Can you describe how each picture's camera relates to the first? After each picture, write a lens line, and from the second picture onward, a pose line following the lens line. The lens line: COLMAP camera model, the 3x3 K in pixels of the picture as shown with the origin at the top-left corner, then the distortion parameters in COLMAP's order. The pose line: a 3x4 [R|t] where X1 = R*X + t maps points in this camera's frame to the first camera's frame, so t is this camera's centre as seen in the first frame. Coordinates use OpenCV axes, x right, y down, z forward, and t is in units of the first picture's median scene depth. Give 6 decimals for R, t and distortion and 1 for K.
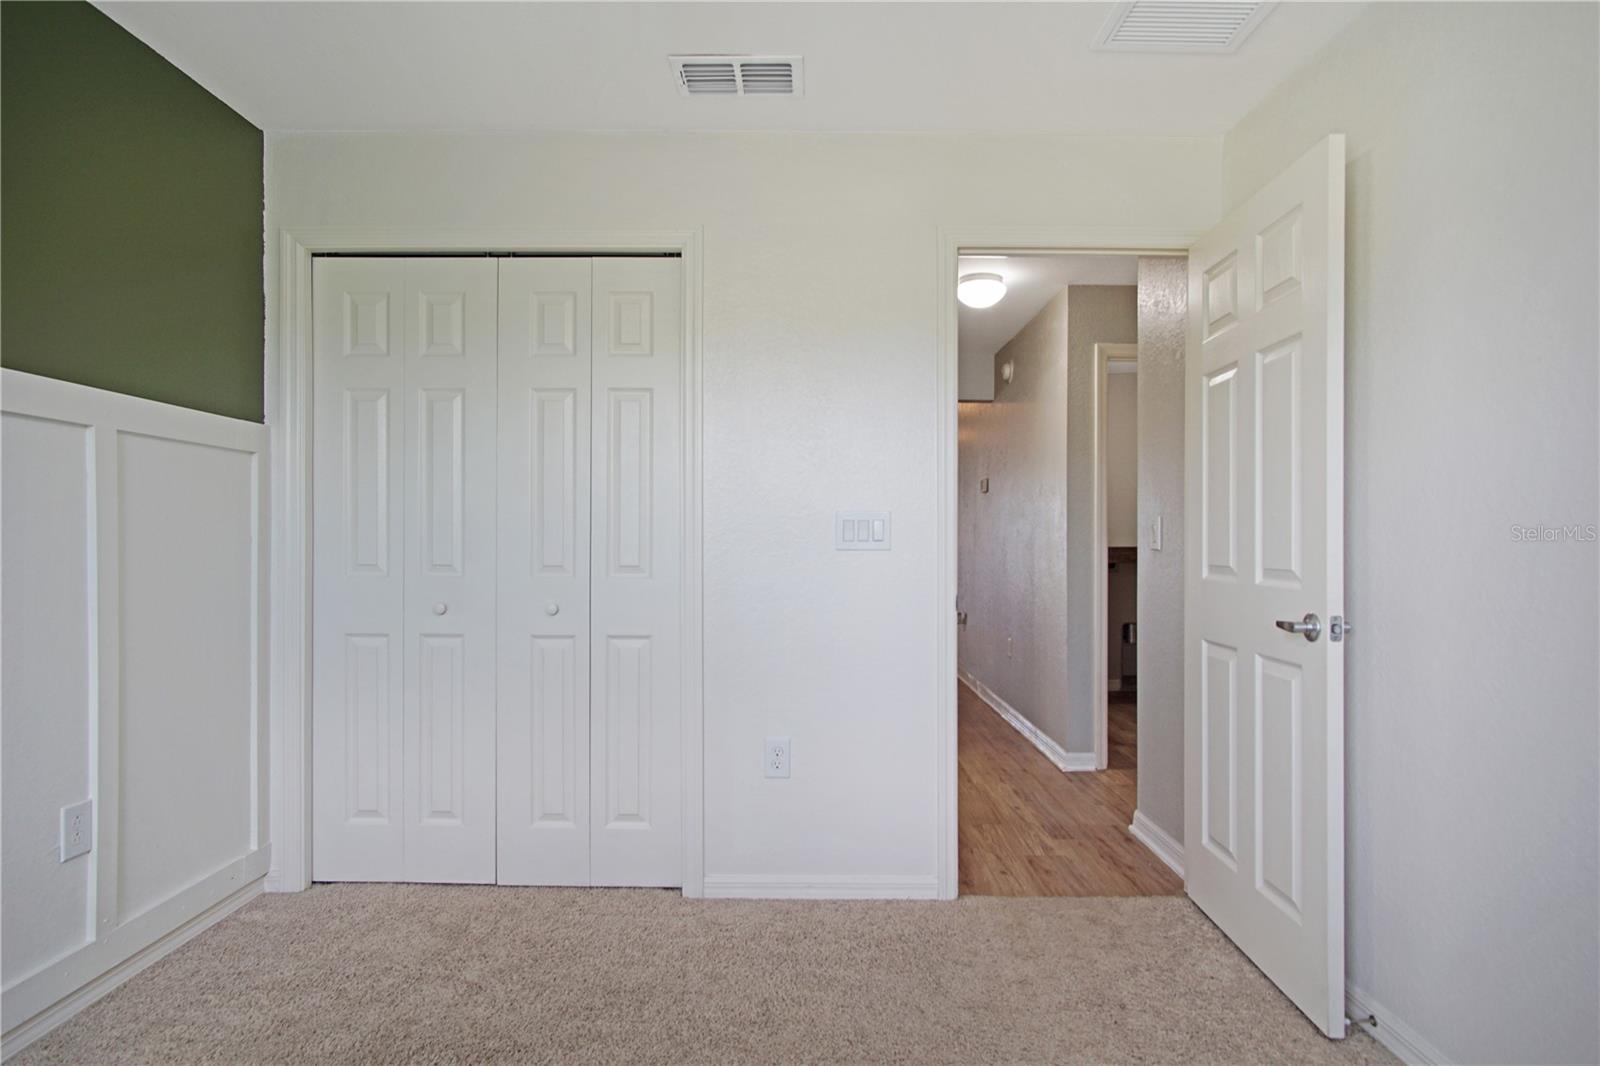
lens RADIAL K [[860.3, 0, 773.6], [0, 860.3, 525.9], [0, 0, 1]] dist [-0.020454, 0.009380]
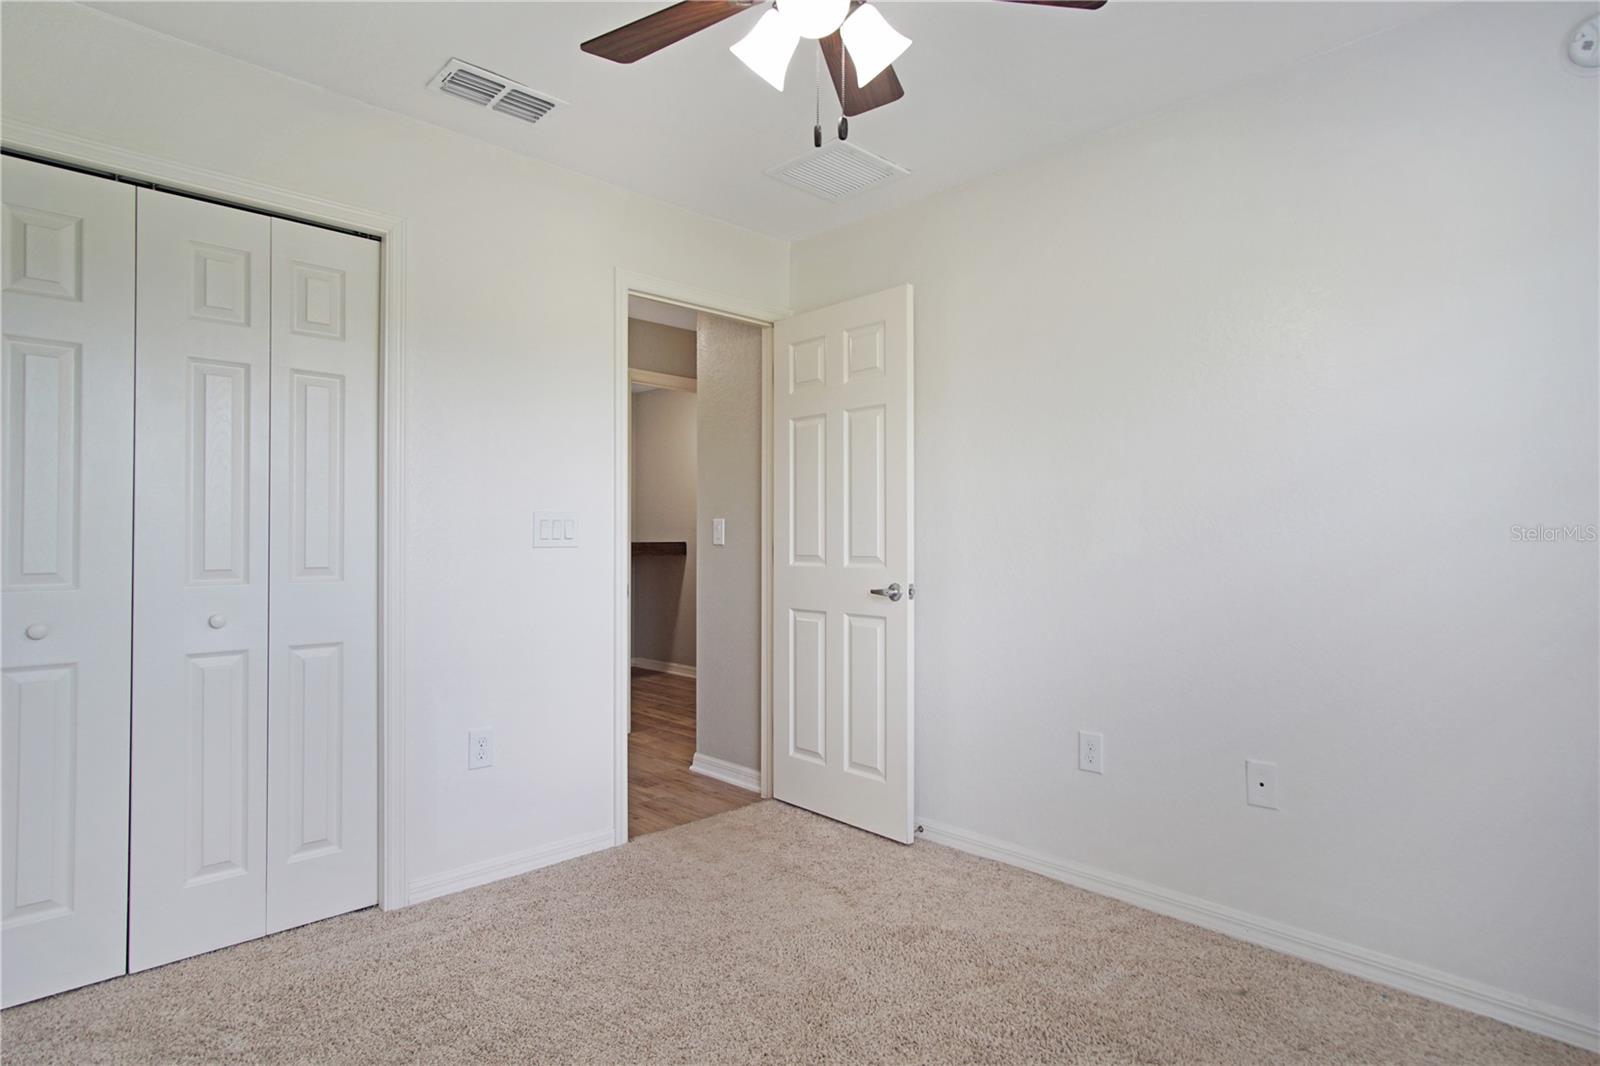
lens RADIAL K [[921.4, 0, 793.8], [0, 921.4, 518.1], [0, 0, 1]] dist [0.021000, 0.001826]
pose [[0.698801, 0.010180, 0.715244, -0.529831], [-0.010894, 0.999934, -0.003589, -0.008037], [-0.715233, -0.005283, 0.698866, -0.048649]]
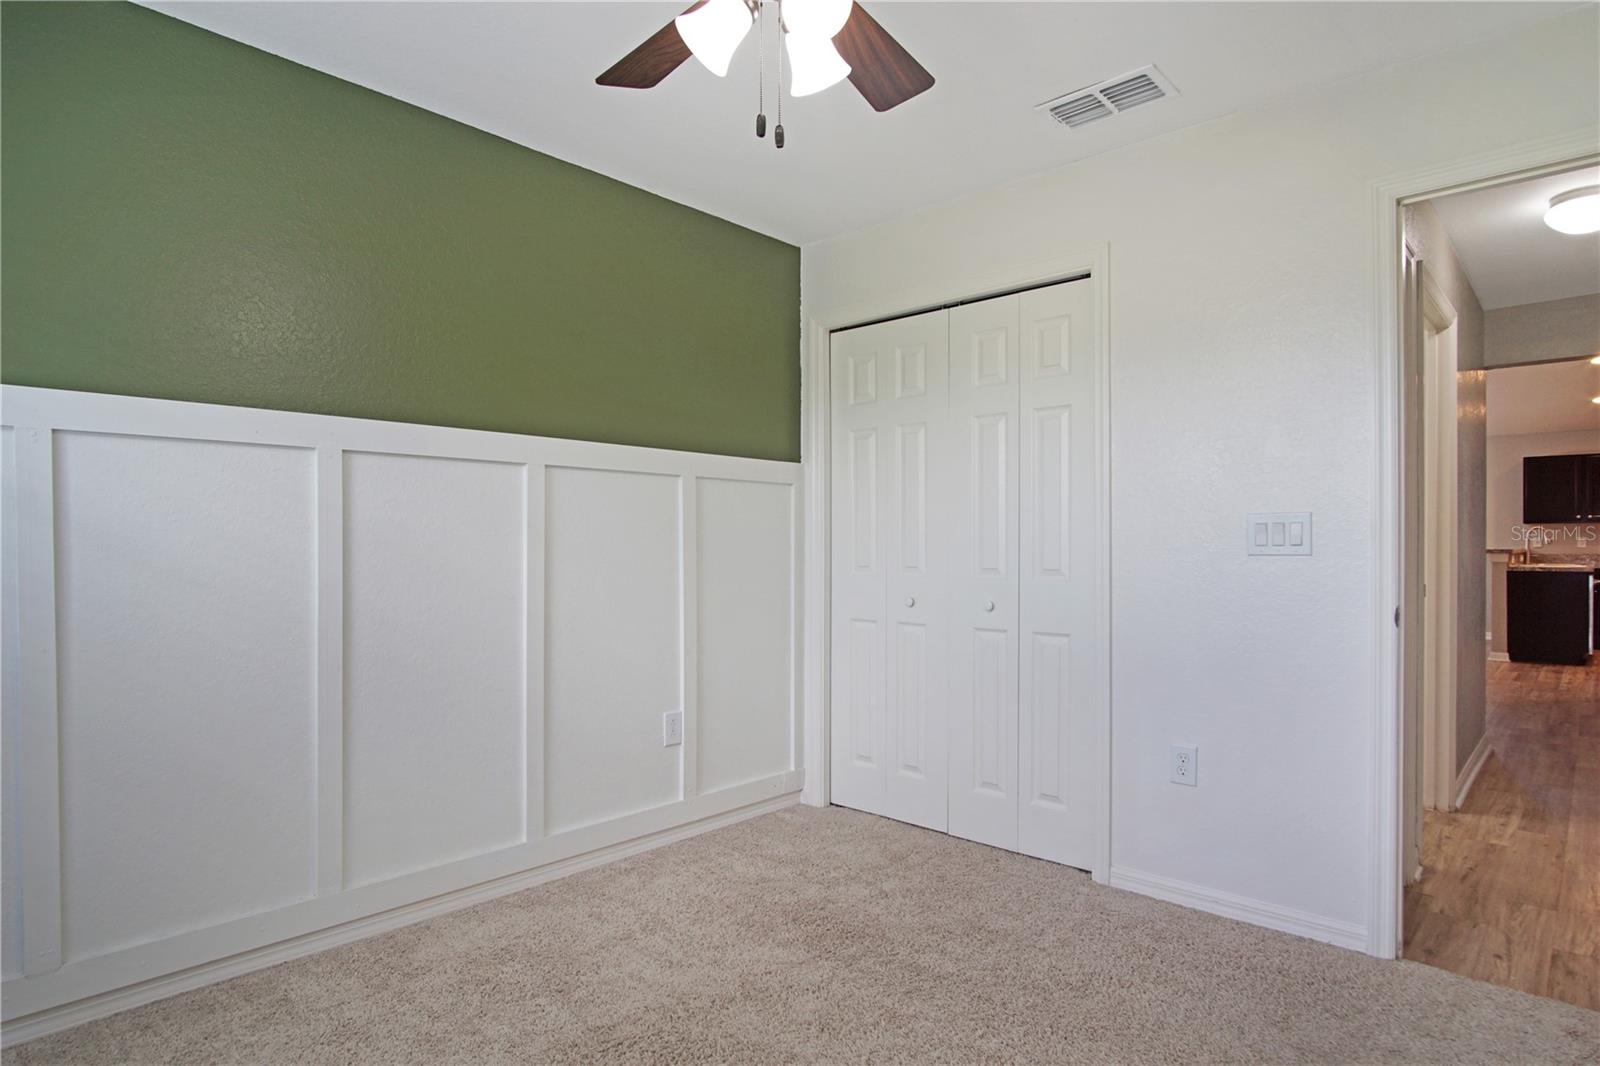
lens RADIAL K [[864.7, 0, 803.1], [0, 864.7, 545.1], [0, 0, 1]] dist [-0.018594, 0.003743]
pose [[0.743926, -0.006743, -0.668229, 0.342202], [0.013489, 0.999897, 0.004927, 0.006252], [0.668126, -0.012679, 0.743940, -0.029164]]
